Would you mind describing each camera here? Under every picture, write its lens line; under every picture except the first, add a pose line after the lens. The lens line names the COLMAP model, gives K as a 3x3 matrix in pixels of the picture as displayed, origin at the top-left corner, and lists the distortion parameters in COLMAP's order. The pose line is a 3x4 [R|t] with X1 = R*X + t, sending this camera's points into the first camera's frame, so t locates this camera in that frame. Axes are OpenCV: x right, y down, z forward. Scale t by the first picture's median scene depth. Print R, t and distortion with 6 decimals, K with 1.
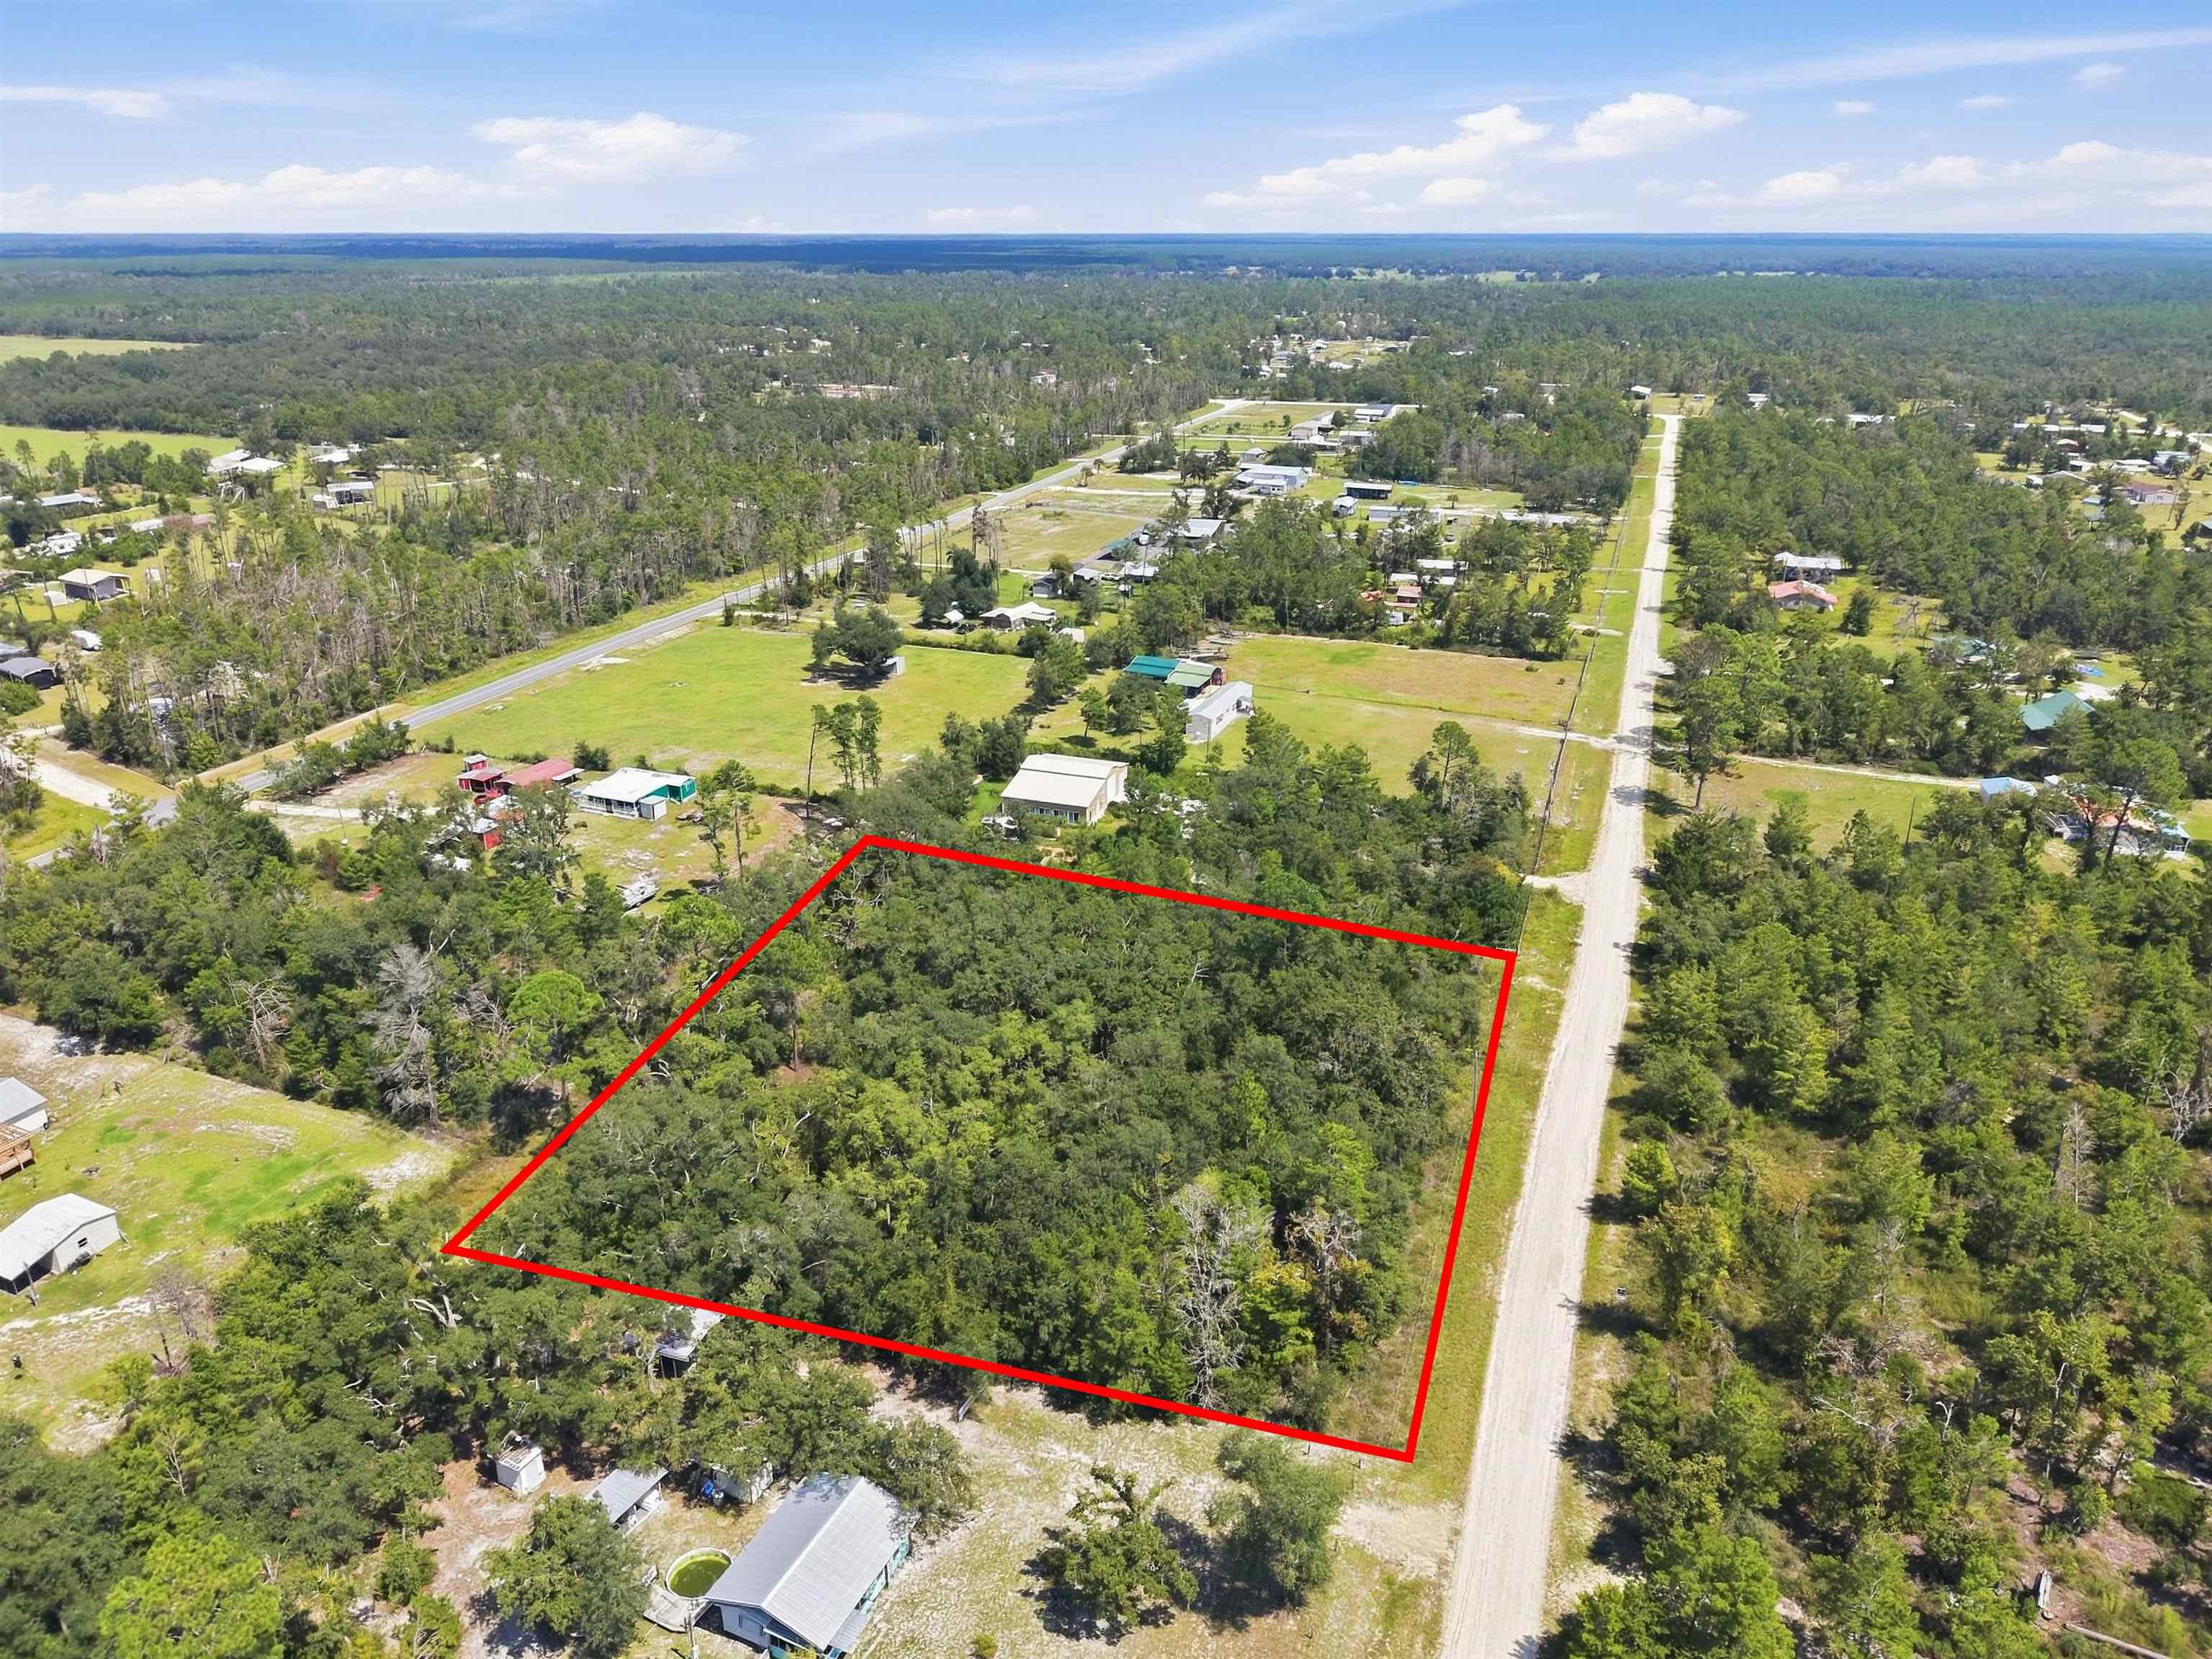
lens RADIAL K [[1547.9, 0, 1106.0], [0, 1547.9, 829.5], [0, 0, 1]] dist [0.039655, -0.050605]
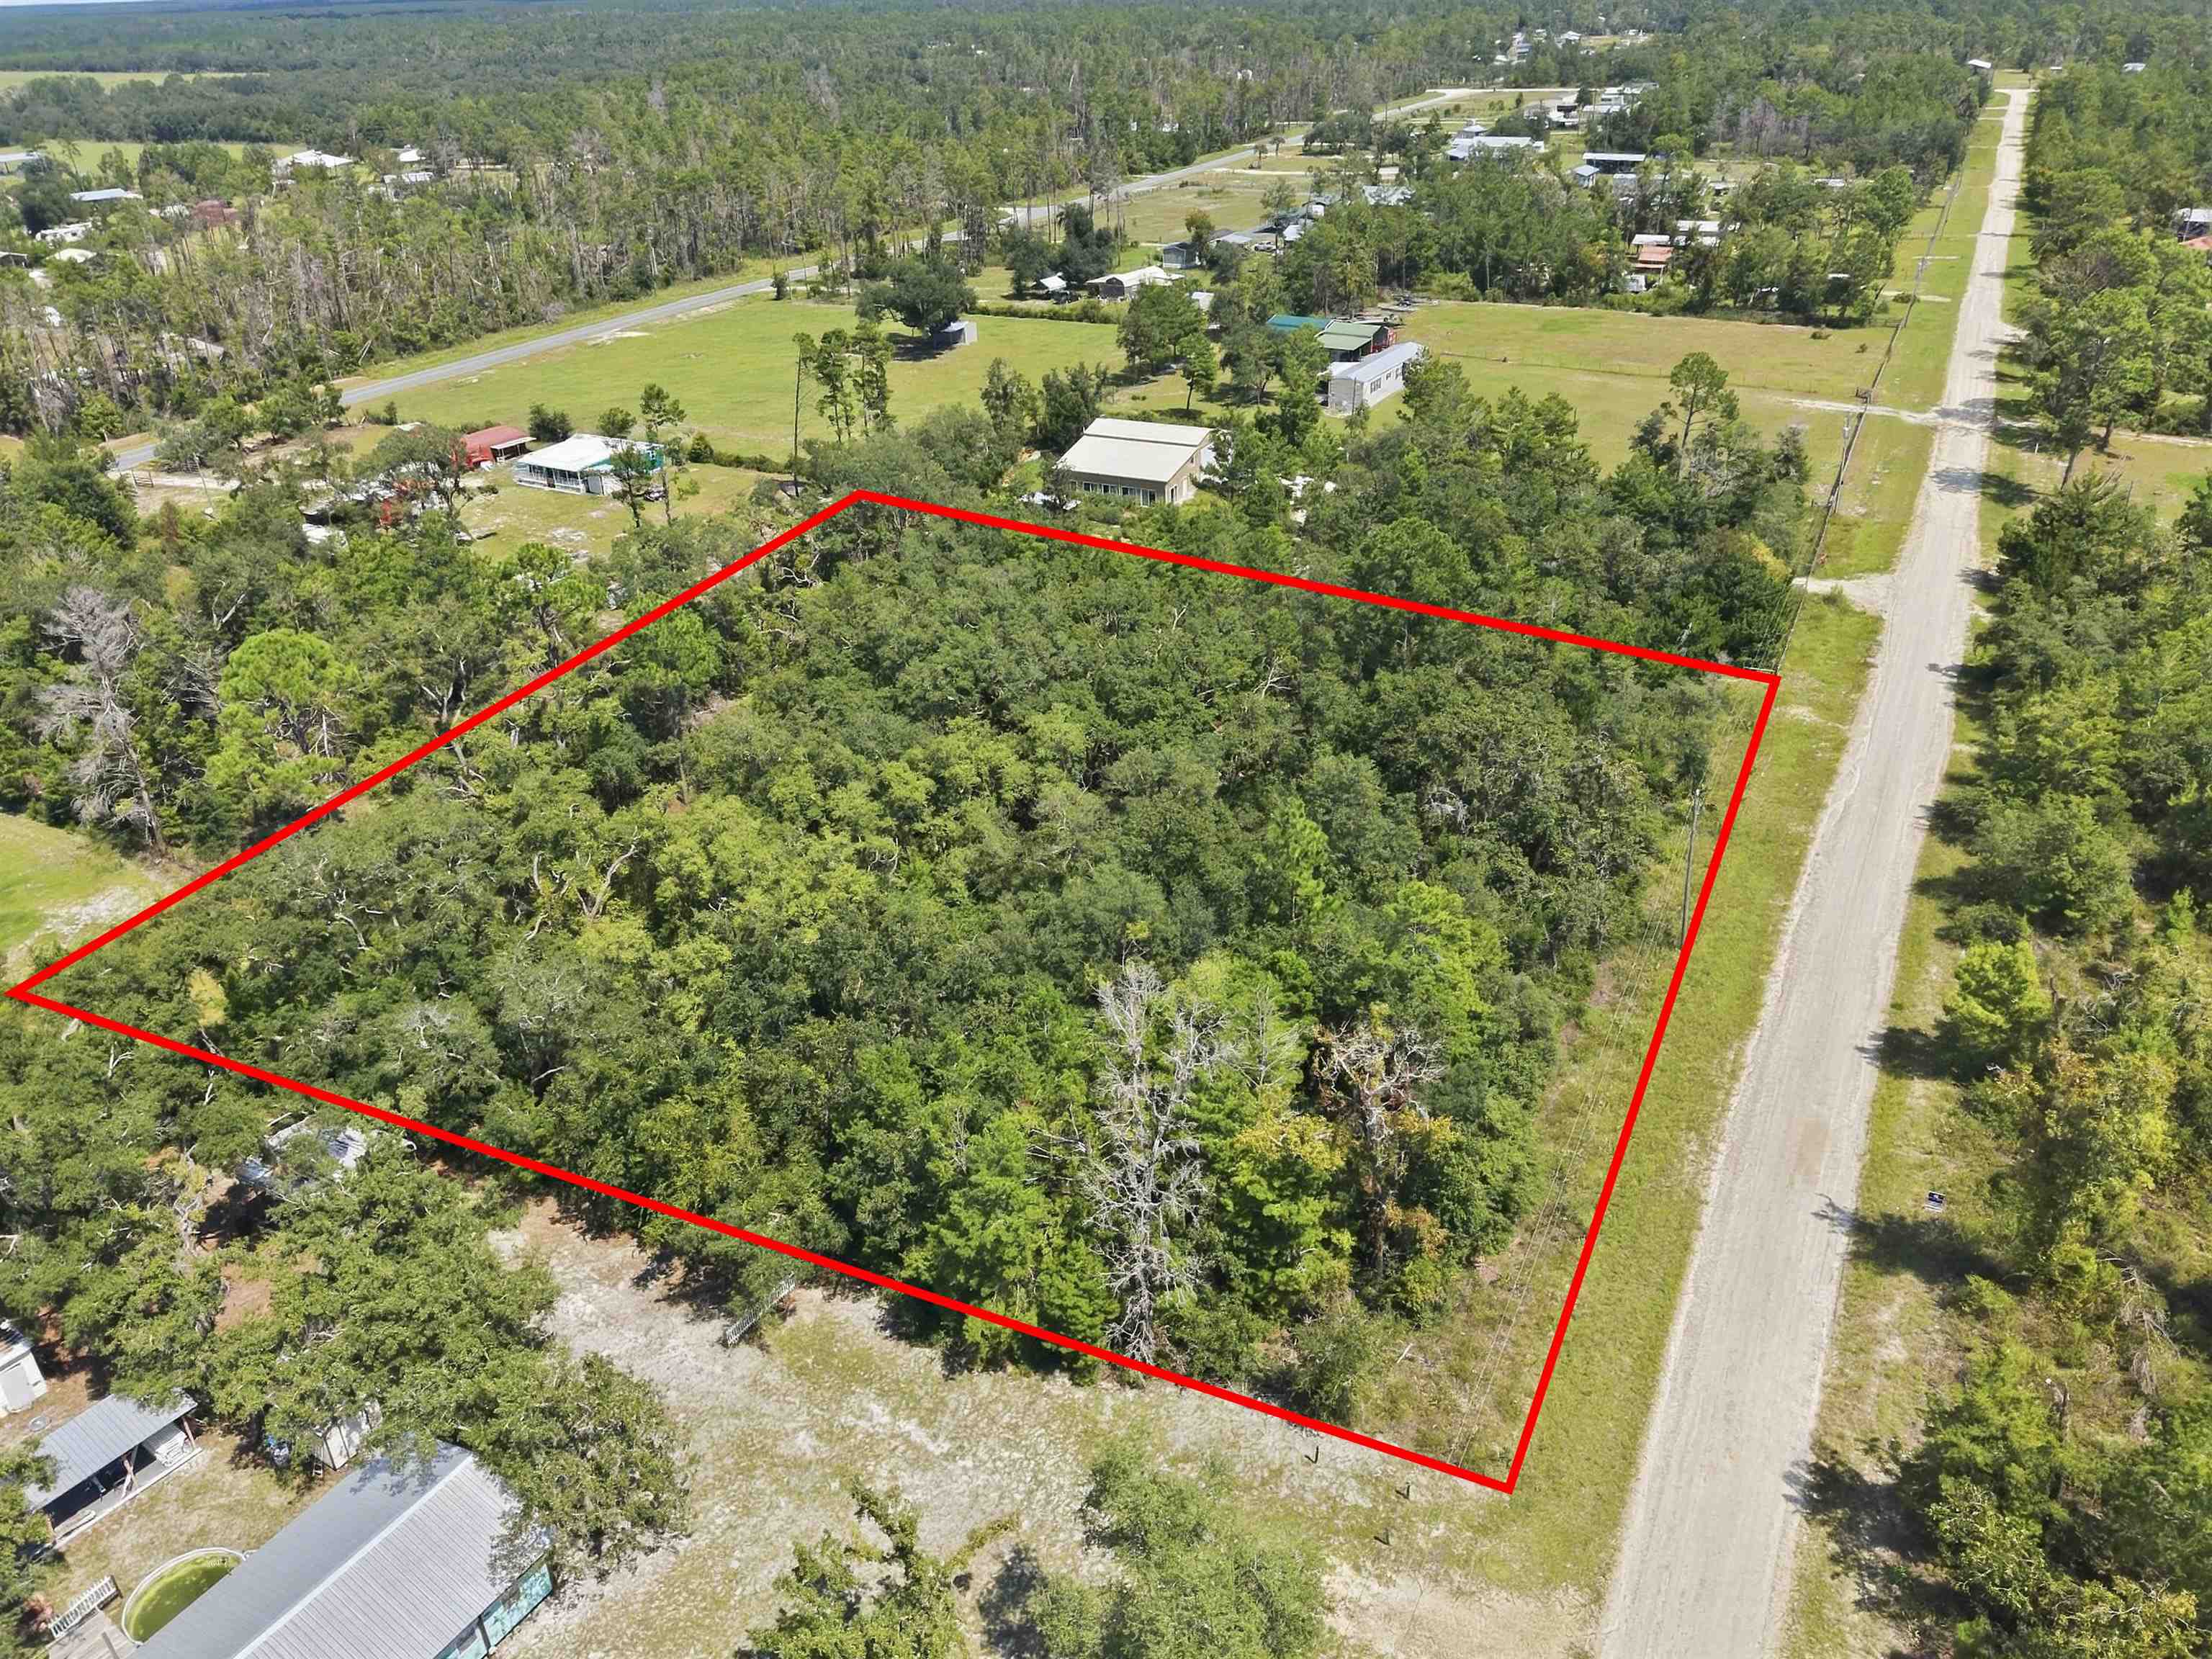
lens RADIAL K [[1590.5, 0, 1101.9], [0, 1590.5, 825.7], [0, 0, 1]] dist [0.042949, -0.048267]
pose [[0.990242, 0.033106, -0.135368, 0.085002], [-0.017708, 0.993391, 0.113409, 0.081722], [0.138228, -0.109905, 0.984283, 0.318653]]
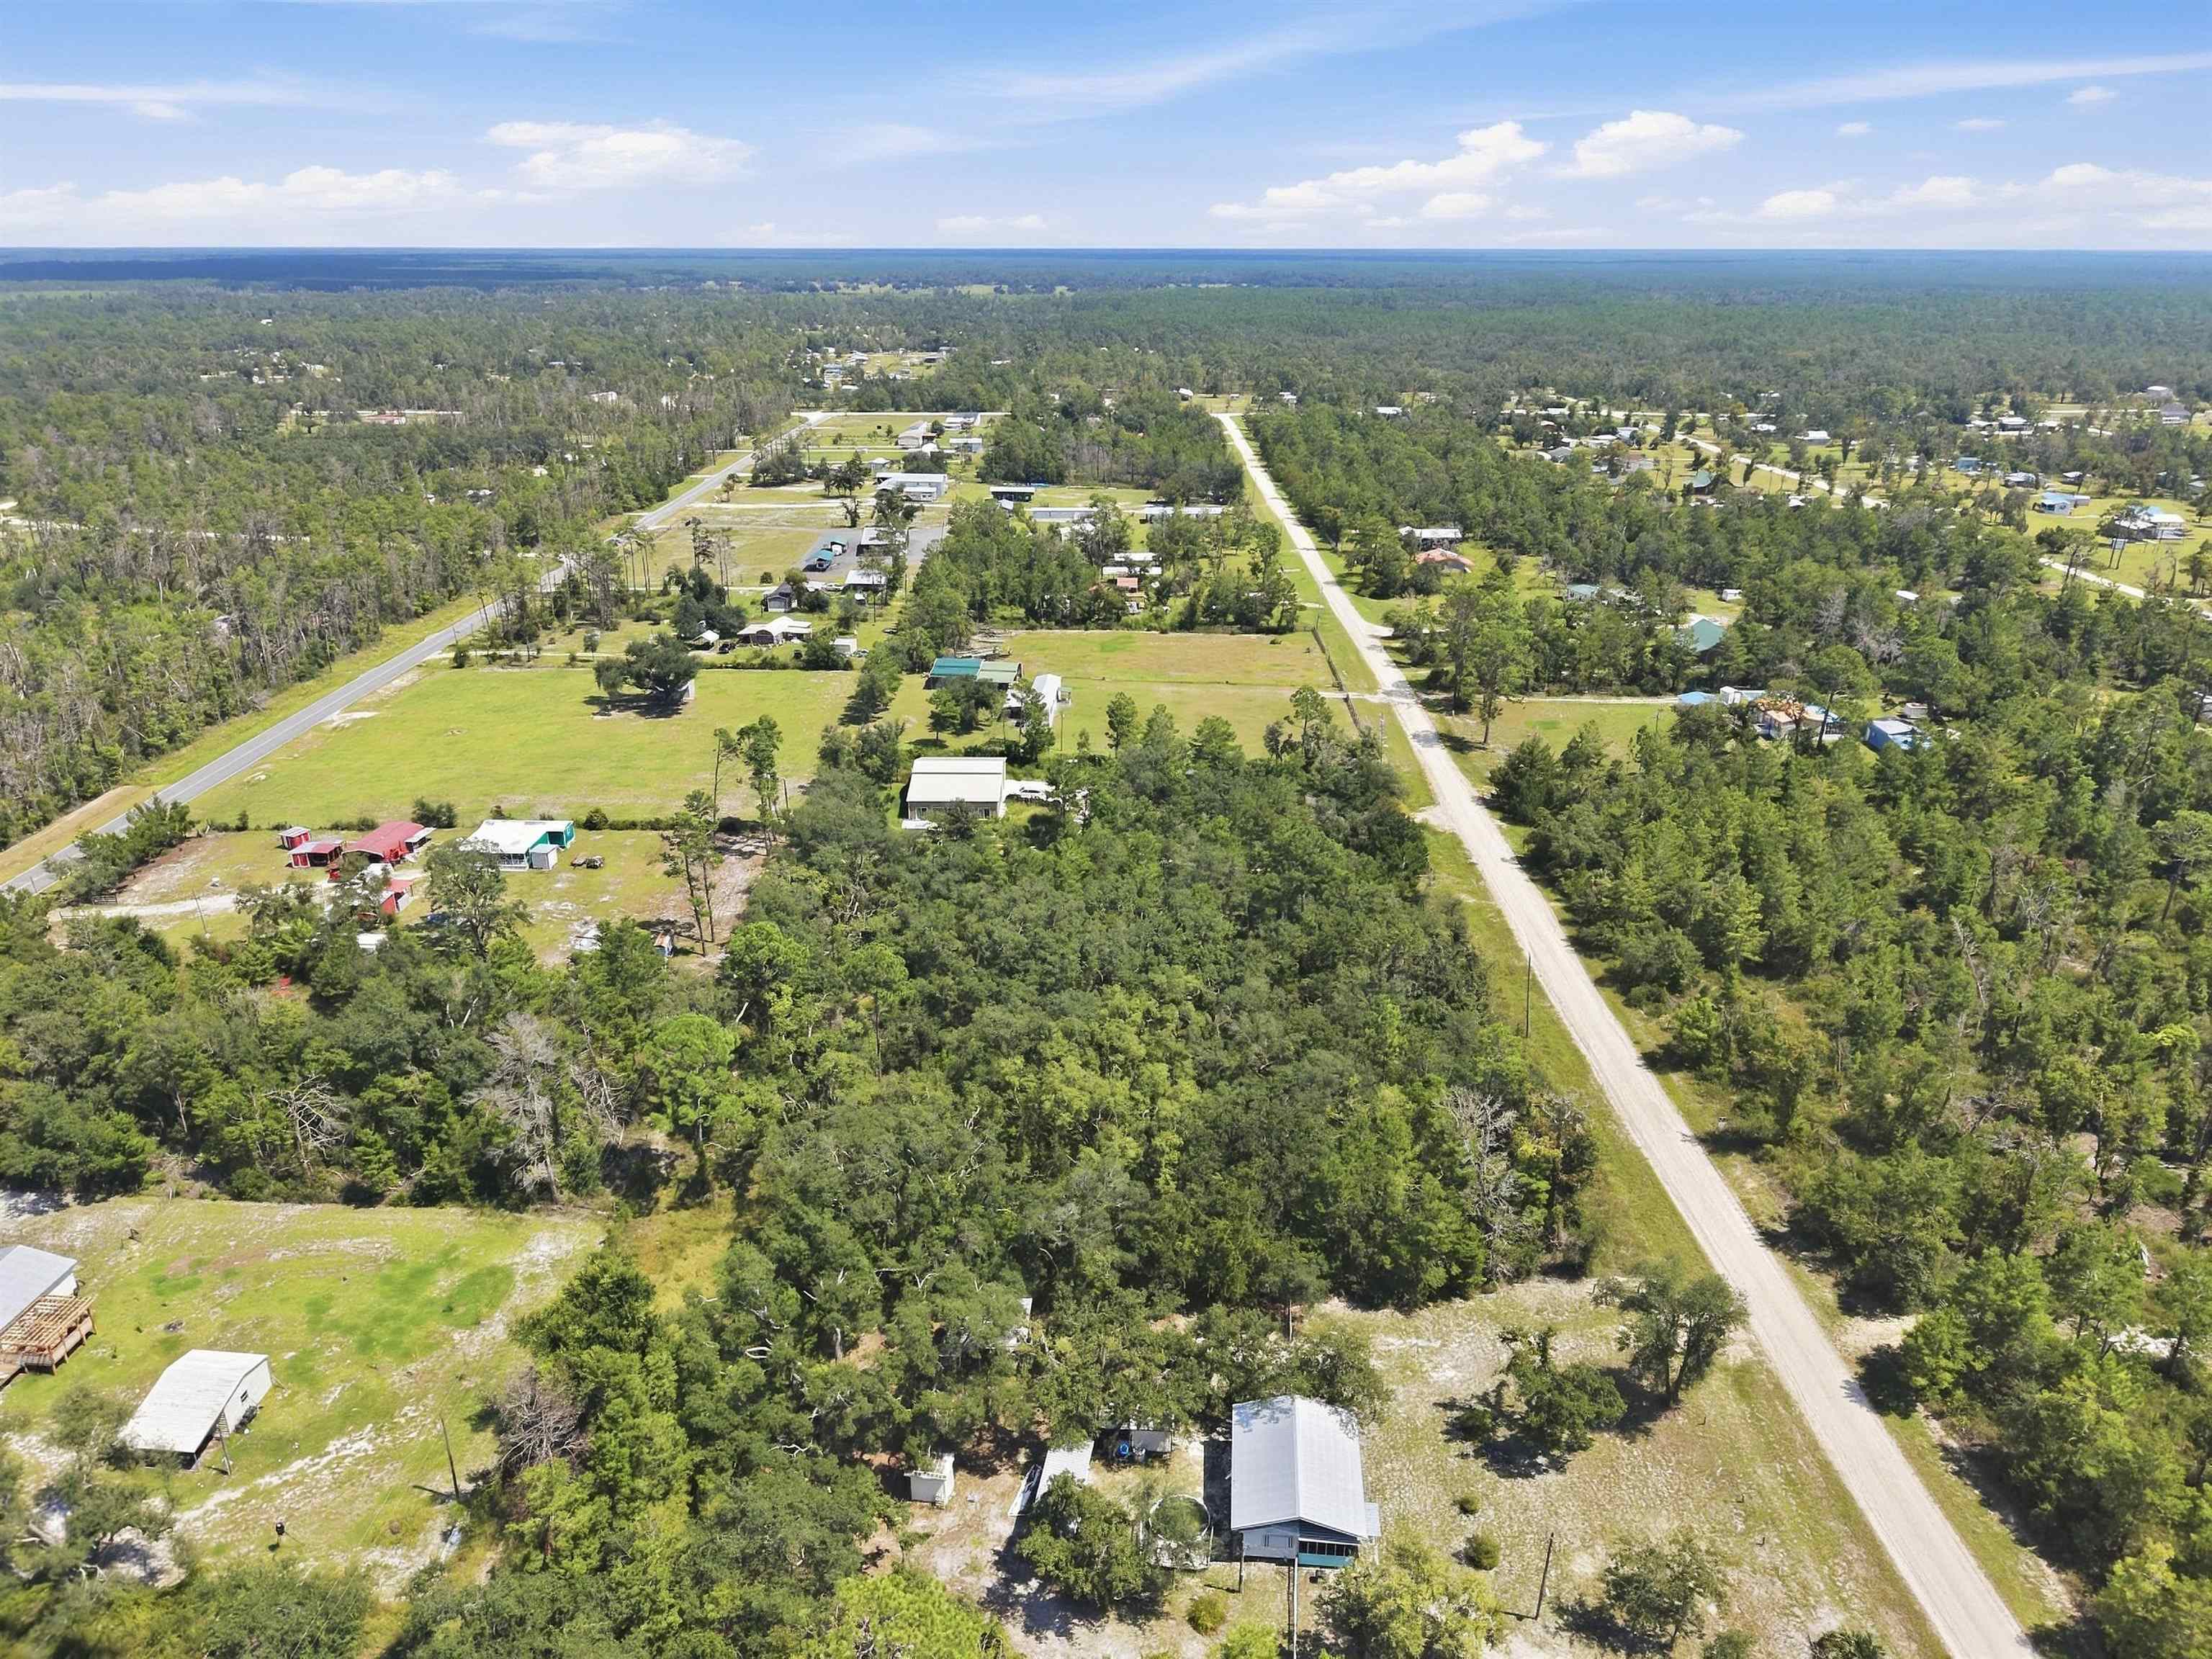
lens RADIAL K [[1547.9, 0, 1106.0], [0, 1547.9, 829.5], [0, 0, 1]] dist [0.039655, -0.050605]
pose [[0.938214, -0.122757, 0.323550, -0.366381], [0.125615, 0.992005, 0.012122, 0.001033], [-0.322451, 0.029269, 0.946134, 0.011156]]
